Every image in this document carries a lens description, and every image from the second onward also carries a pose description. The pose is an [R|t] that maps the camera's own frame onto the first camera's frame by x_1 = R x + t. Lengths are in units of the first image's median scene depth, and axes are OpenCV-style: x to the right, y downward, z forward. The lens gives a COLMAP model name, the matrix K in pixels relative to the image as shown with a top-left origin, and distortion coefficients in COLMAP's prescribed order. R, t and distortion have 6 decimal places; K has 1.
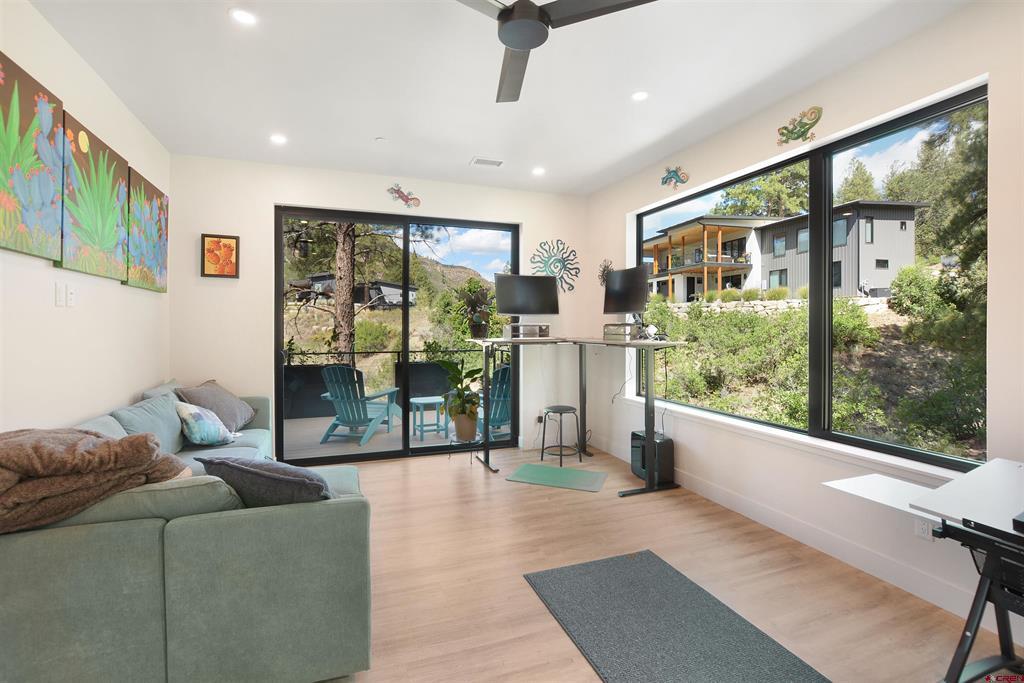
lens RADIAL K [[458.6, 0, 510.0], [0, 458.6, 326.6], [0, 0, 1]] dist [-0.016138, 0.000959]
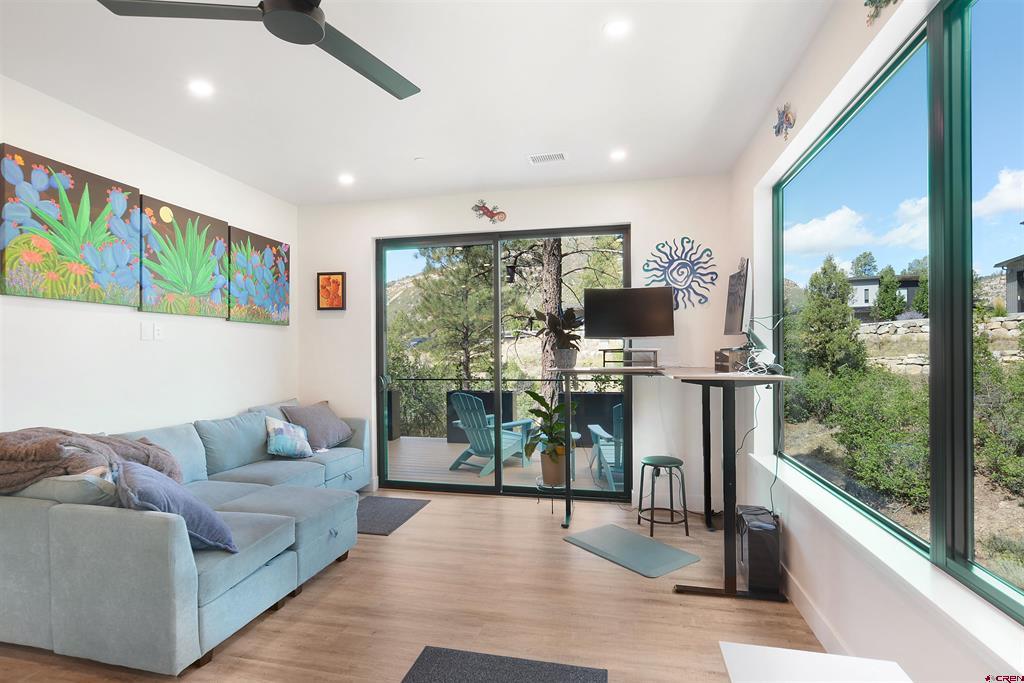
lens RADIAL K [[513.7, 0, 511.3], [0, 513.7, 352.6], [0, 0, 1]] dist [-0.011856, -0.000656]
pose [[0.838752, -0.002299, -0.544509, 0.449816], [0.004129, 0.999989, 0.002138, -0.003893], [0.544498, -0.004041, 0.838752, 0.188104]]
